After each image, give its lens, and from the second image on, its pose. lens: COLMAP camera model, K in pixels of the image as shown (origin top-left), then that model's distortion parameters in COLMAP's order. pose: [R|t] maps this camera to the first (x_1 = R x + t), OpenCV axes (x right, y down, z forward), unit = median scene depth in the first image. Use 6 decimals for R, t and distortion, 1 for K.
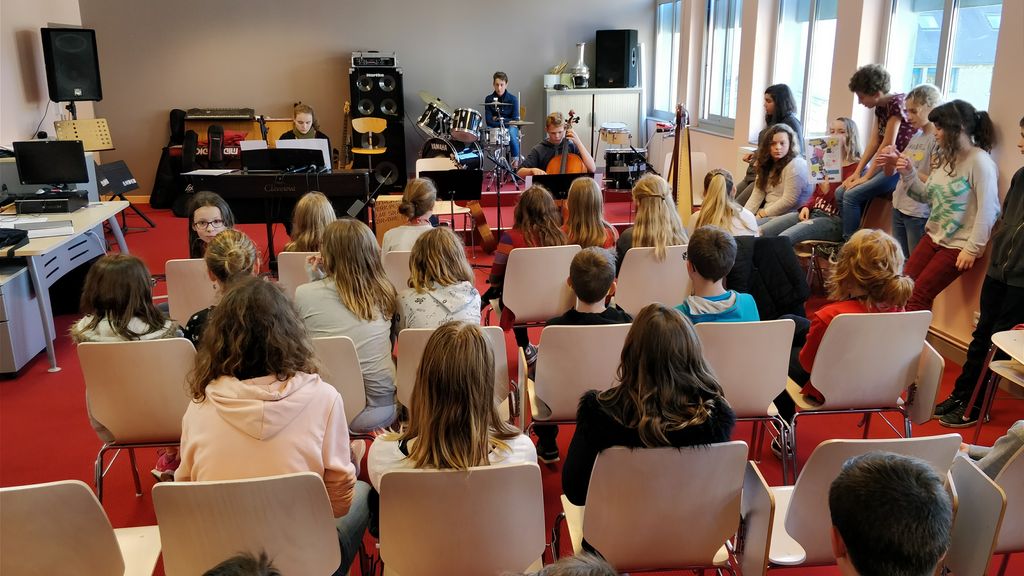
lens RADIAL K [[845.5, 0, 501.8], [0, 845.5, 286.1], [0, 0, 1]] dist [0.100993, -0.088441]
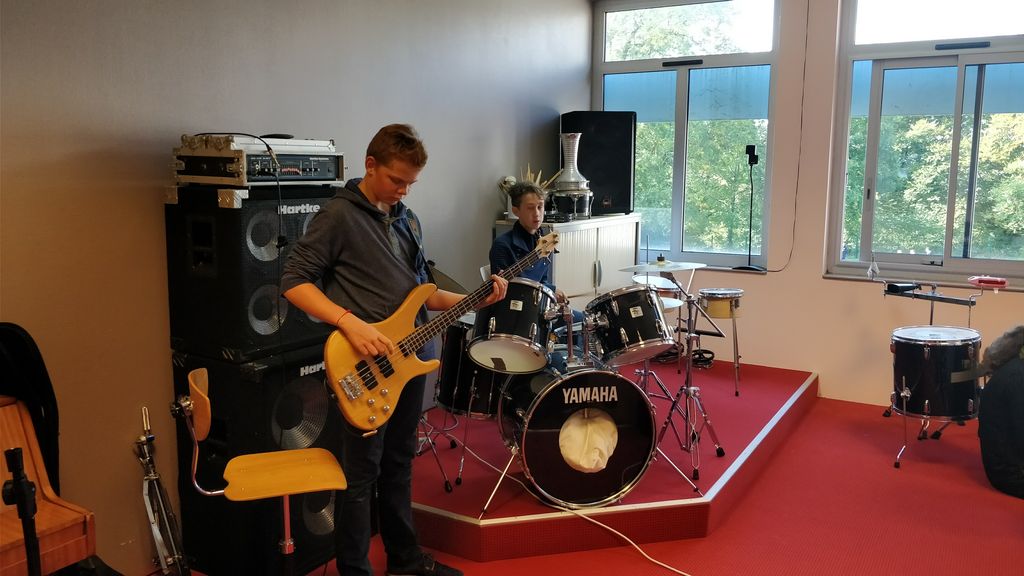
lens RADIAL K [[825.1, 0, 516.0], [0, 825.1, 280.7], [0, 0, 1]] dist [0.076666, -0.073687]
pose [[0.612679, -0.105143, 0.783306, -0.342035], [0.198386, 0.979839, -0.023648, -0.197842], [-0.765028, 0.169886, 0.621186, 0.751012]]
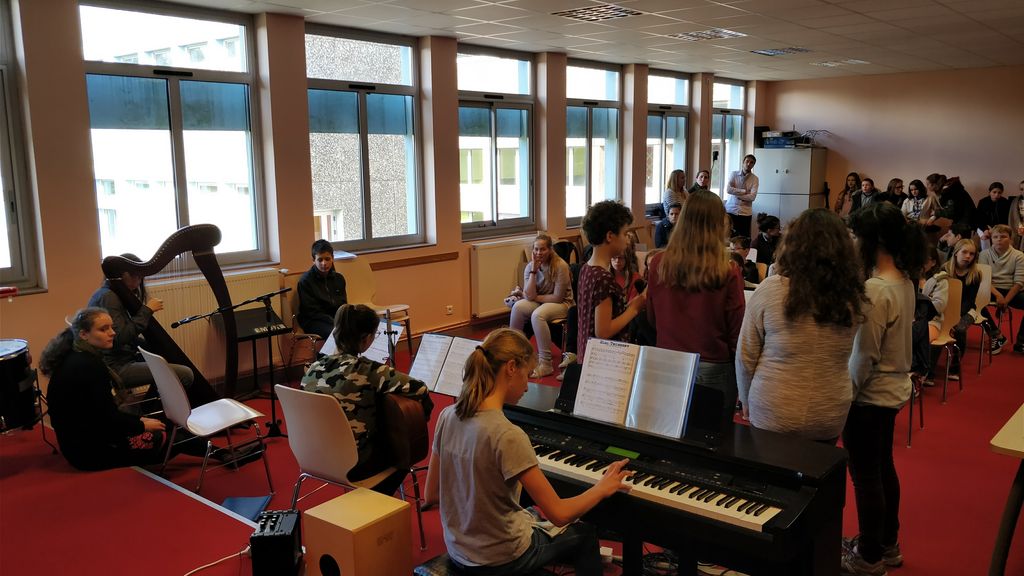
lens RADIAL K [[798.5, 0, 522.5], [0, 798.5, 283.8], [0, 0, 1]] dist [0.121110, -0.300787]
pose [[-0.695544, -0.093504, 0.712374, -0.345300], [0.206891, 0.923435, 0.323210, -0.243359], [-0.688052, 0.372190, -0.622944, 0.909102]]
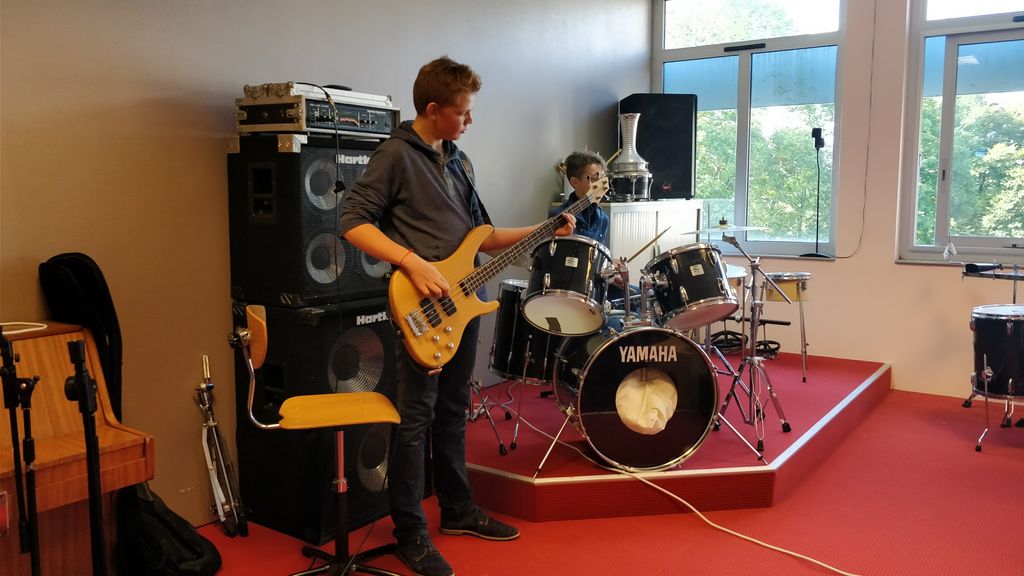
lens RADIAL K [[828.7, 0, 514.8], [0, 828.7, 282.0], [0, 0, 1]] dist [0.106411, -0.137625]
pose [[0.668132, -0.074852, 0.740268, -0.342188], [0.191643, 0.978670, -0.074010, -0.168162], [-0.718938, 0.191315, 0.668226, 0.756975]]
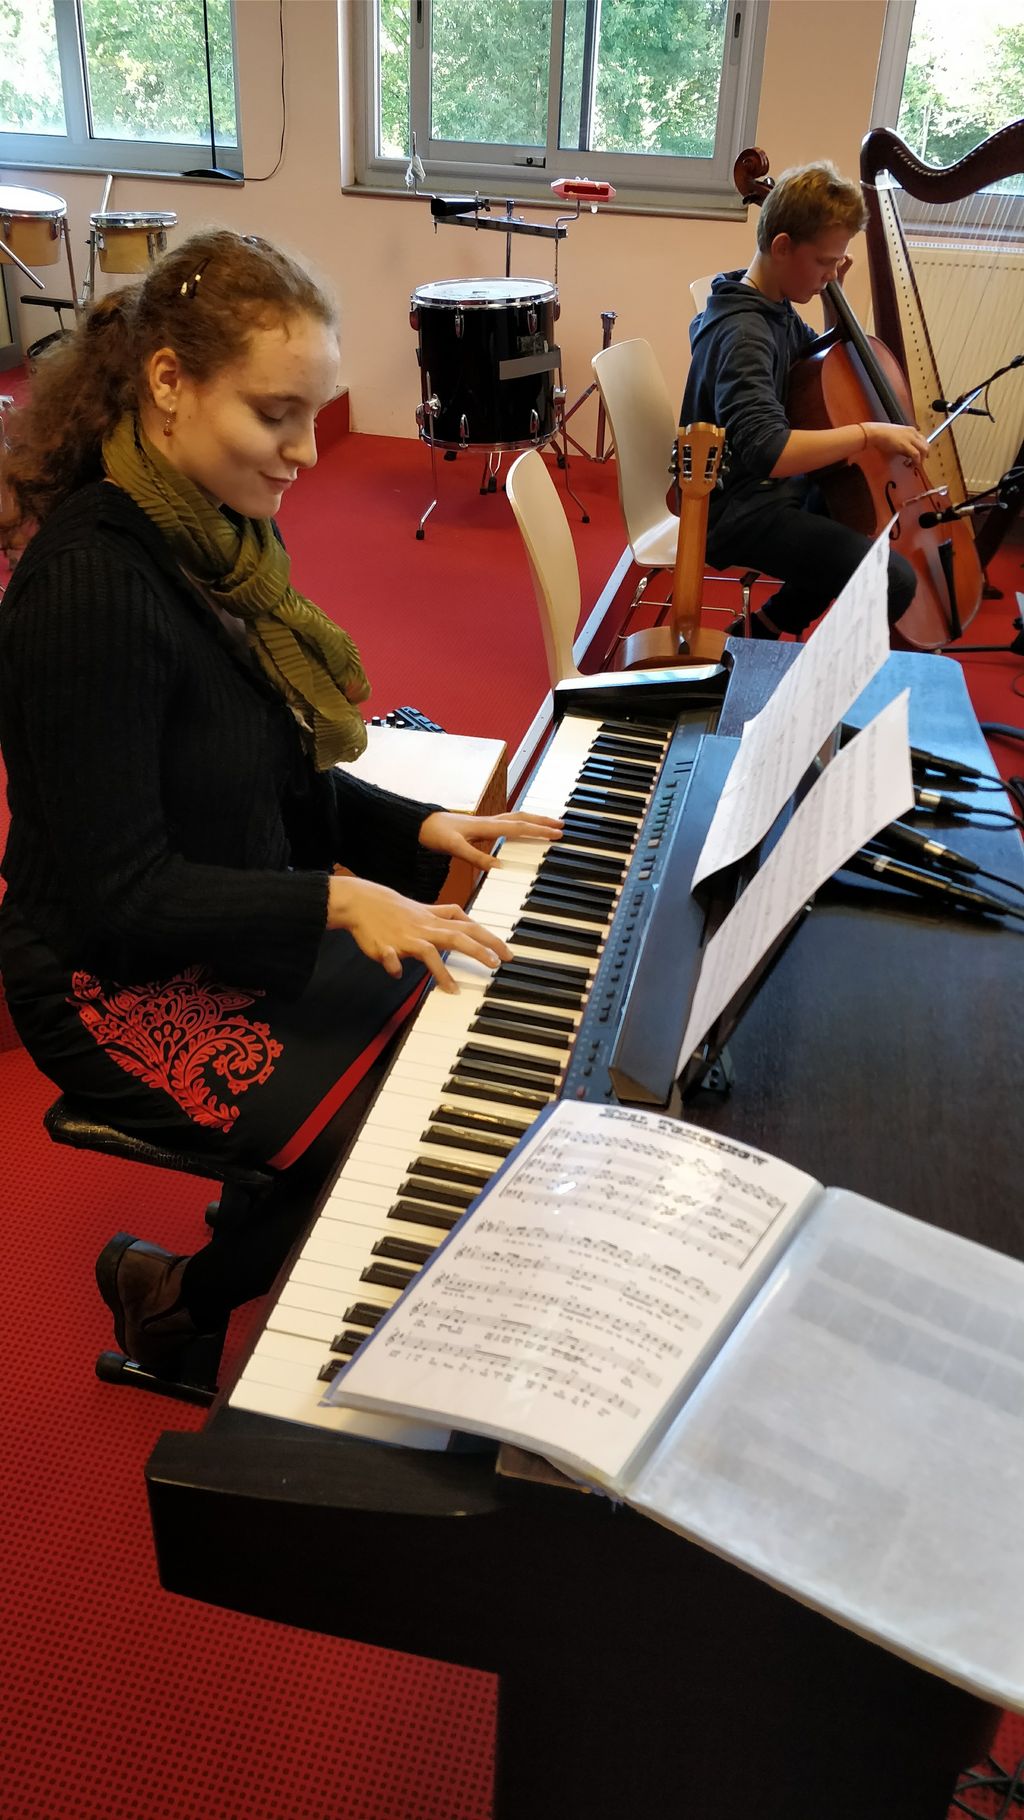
lens RADIAL K [[1499.0, 0, 515.0], [0, 1499.0, 853.0], [0, 0, 1]] dist [0.073775, -0.092509]
pose [[0.351757, -0.436185, 0.828257, -0.297972], [0.202081, 0.899324, 0.387789, -0.159380], [-0.914019, 0.030967, 0.404488, 0.680886]]
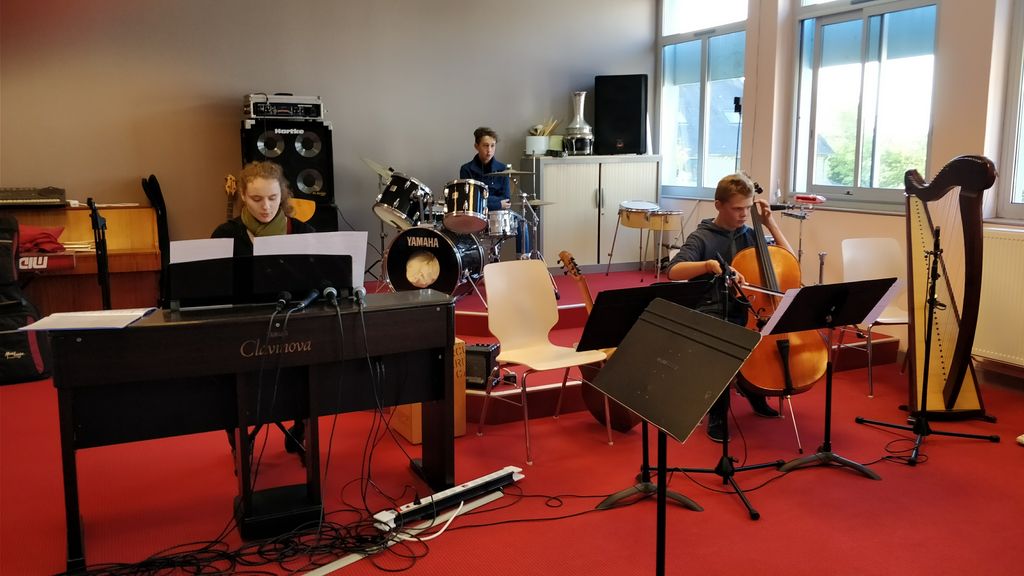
lens RADIAL K [[843.4, 0, 507.1], [0, 843.4, 275.5], [0, 0, 1]] dist [0.073775, -0.092509]
pose [[0.948778, -0.041586, 0.313194, -0.195104], [0.079223, 0.990944, -0.108415, -0.065691], [-0.305849, 0.127674, 0.943481, 0.387709]]
